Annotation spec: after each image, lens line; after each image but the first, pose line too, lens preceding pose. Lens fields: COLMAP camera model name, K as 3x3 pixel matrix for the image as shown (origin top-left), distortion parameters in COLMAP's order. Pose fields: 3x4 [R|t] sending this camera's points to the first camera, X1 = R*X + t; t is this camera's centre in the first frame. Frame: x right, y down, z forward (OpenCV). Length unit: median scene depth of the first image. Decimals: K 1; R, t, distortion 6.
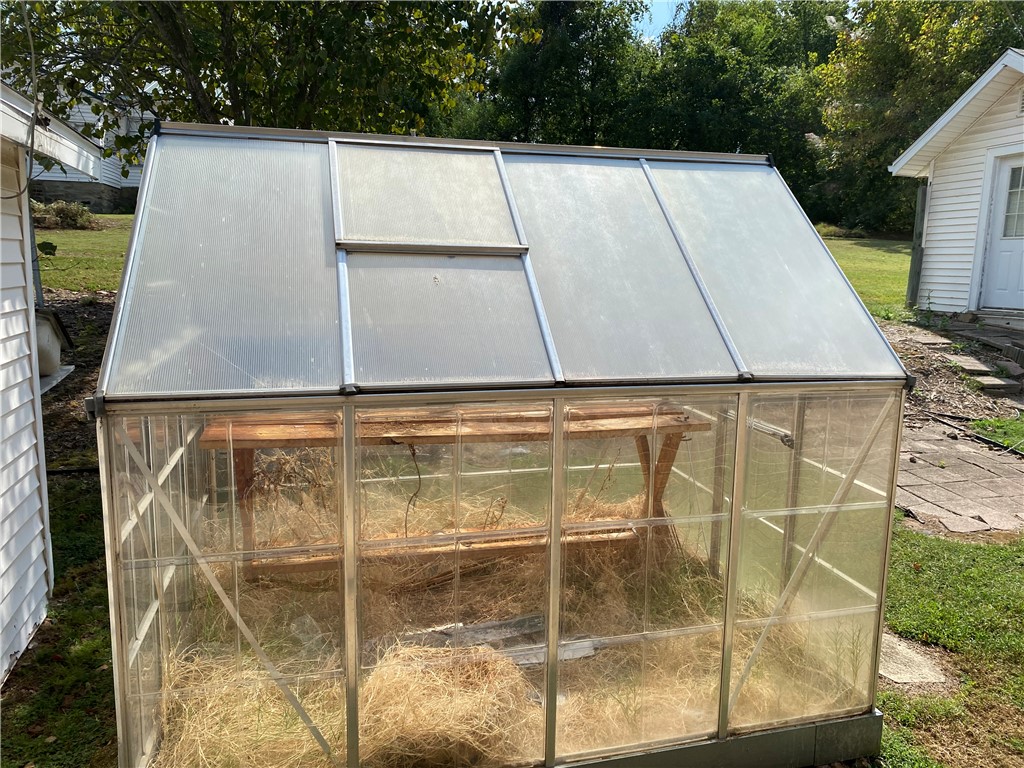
lens RADIAL K [[758.4, 0, 518.5], [0, 758.4, 382.4], [0, 0, 1]] dist [0.031909, -0.049908]
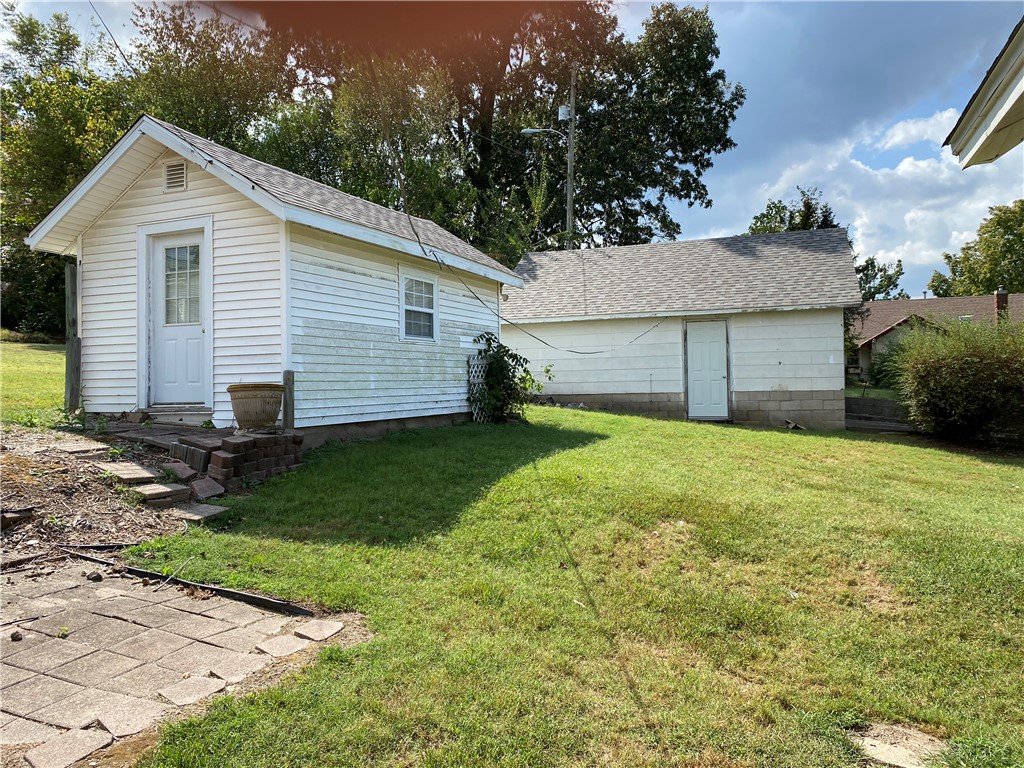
lens RADIAL K [[758.4, 0, 518.5], [0, 758.4, 382.4], [0, 0, 1]] dist [0.031909, -0.049908]
pose [[0.589280, -0.032473, 0.807276, 0.186683], [0.154030, 0.985381, -0.072799, 0.004115], [-0.793110, 0.167244, 0.585667, 0.195450]]
